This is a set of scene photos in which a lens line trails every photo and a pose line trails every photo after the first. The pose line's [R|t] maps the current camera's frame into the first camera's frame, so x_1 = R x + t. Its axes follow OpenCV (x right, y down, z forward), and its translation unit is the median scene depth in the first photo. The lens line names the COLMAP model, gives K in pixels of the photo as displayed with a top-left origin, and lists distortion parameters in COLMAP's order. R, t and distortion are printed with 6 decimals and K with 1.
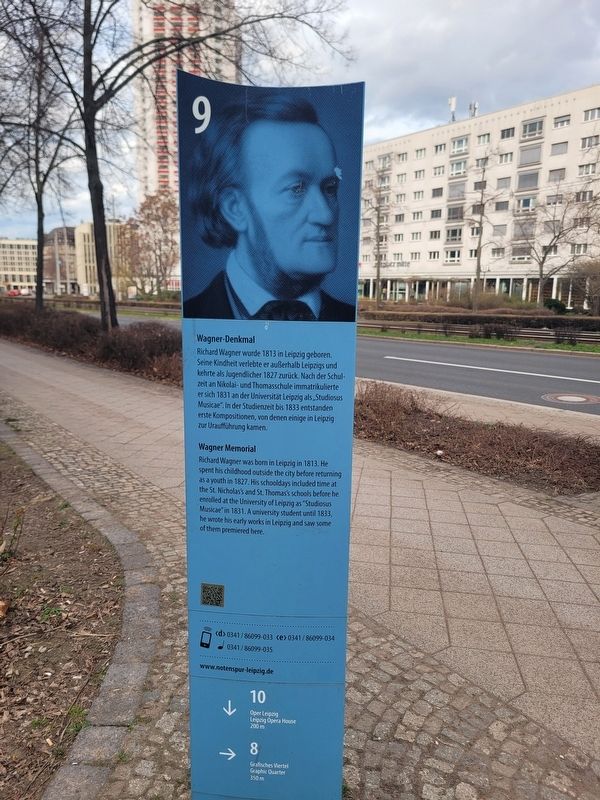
lens RADIAL K [[600.3, 0, 299.8], [0, 600.3, 412.7], [0, 0, 1]] dist [0.023207, -0.006379]
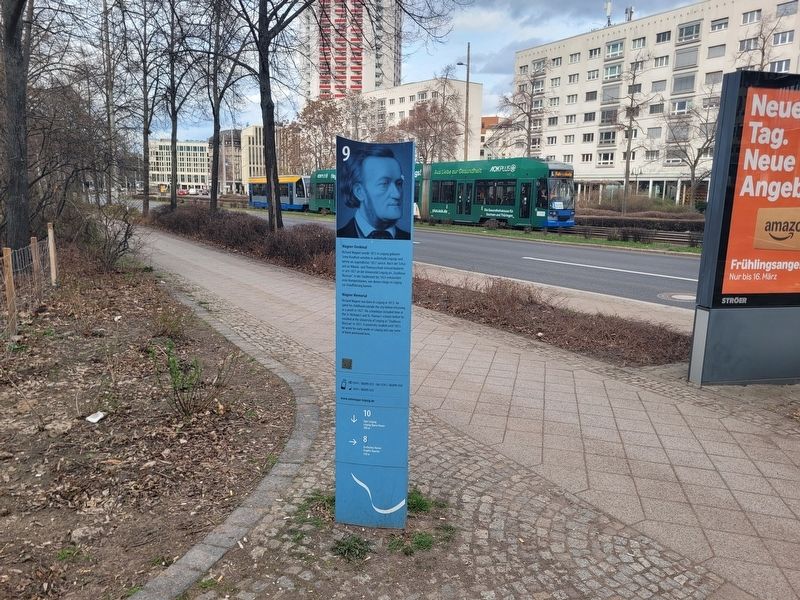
lens RADIAL K [[600.3, 0, 400.6], [0, 600.3, 300.3], [0, 0, 1]] dist [0.023207, -0.006379]
pose [[0.995883, 0.020058, -0.088397, 0.052536], [-0.021730, 0.999602, -0.017999, 0.024240], [0.088001, 0.019845, 0.995923, -0.256785]]
